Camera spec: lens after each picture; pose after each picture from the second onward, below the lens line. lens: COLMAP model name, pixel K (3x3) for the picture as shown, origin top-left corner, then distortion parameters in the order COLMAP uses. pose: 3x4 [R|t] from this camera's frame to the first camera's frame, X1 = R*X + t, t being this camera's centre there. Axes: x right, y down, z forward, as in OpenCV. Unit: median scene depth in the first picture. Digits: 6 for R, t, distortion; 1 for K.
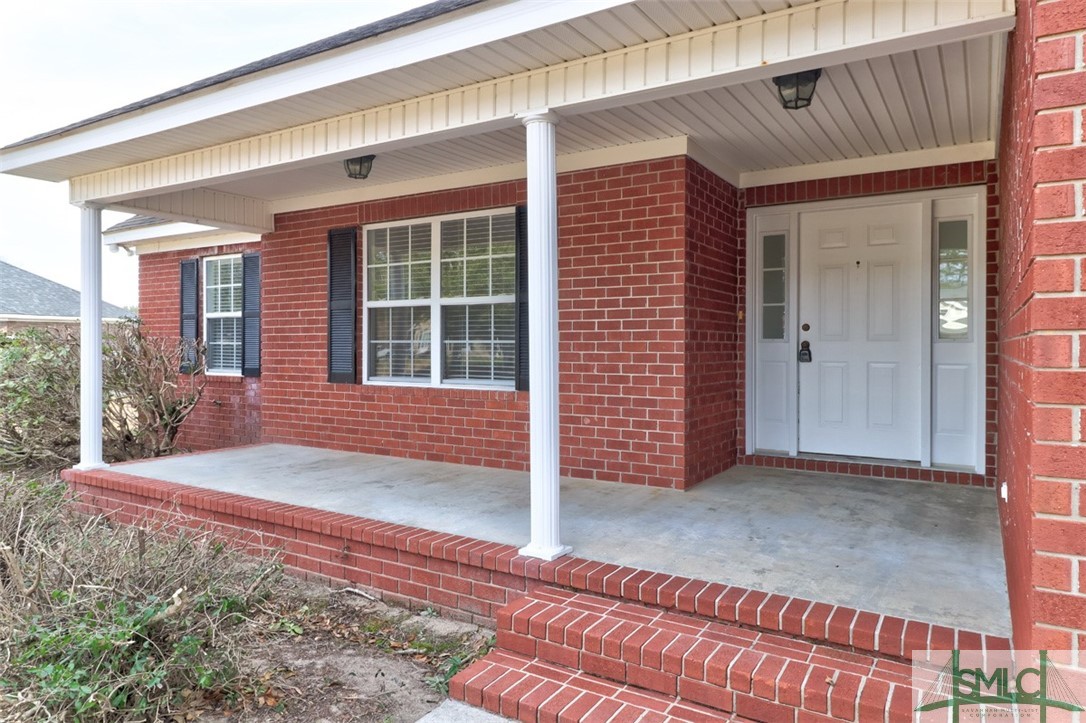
lens RADIAL K [[686.3, 0, 545.5], [0, 686.3, 346.2], [0, 0, 1]] dist [0.000952, 0.000250]
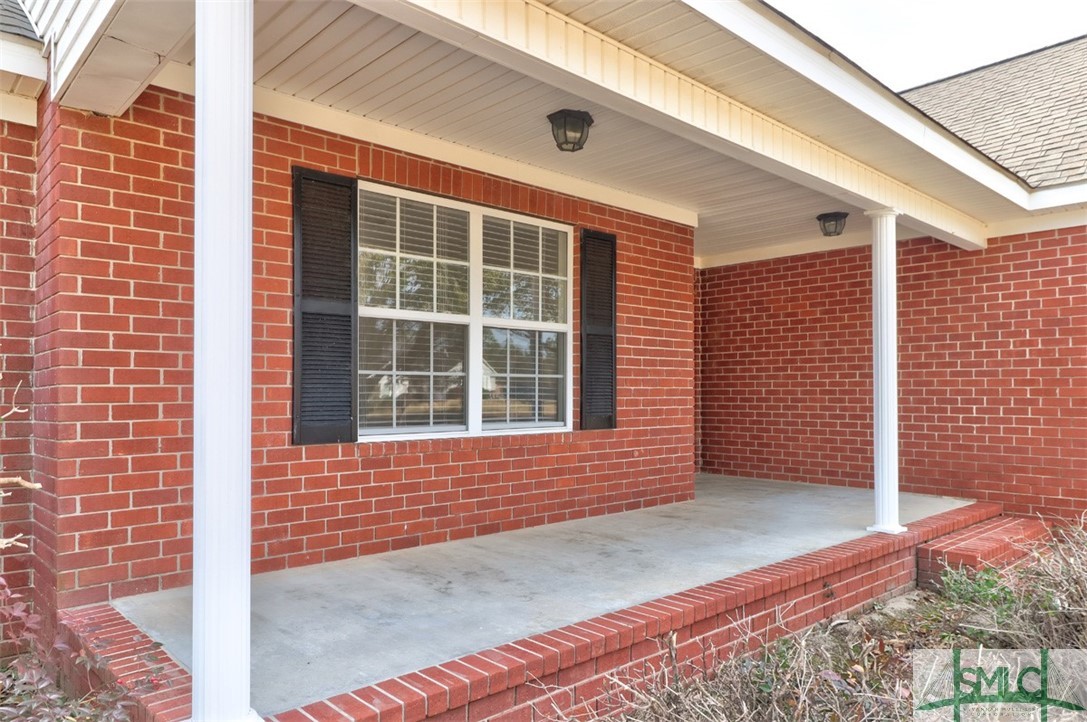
lens RADIAL K [[744.5, 0, 546.2], [0, 744.5, 380.4], [0, 0, 1]] dist [-0.000445, -0.000457]
pose [[0.259300, 0.014234, 0.965692, -0.922914], [0.003255, 0.999873, -0.015612, 0.012917], [-0.965791, 0.007191, 0.259221, 0.724101]]
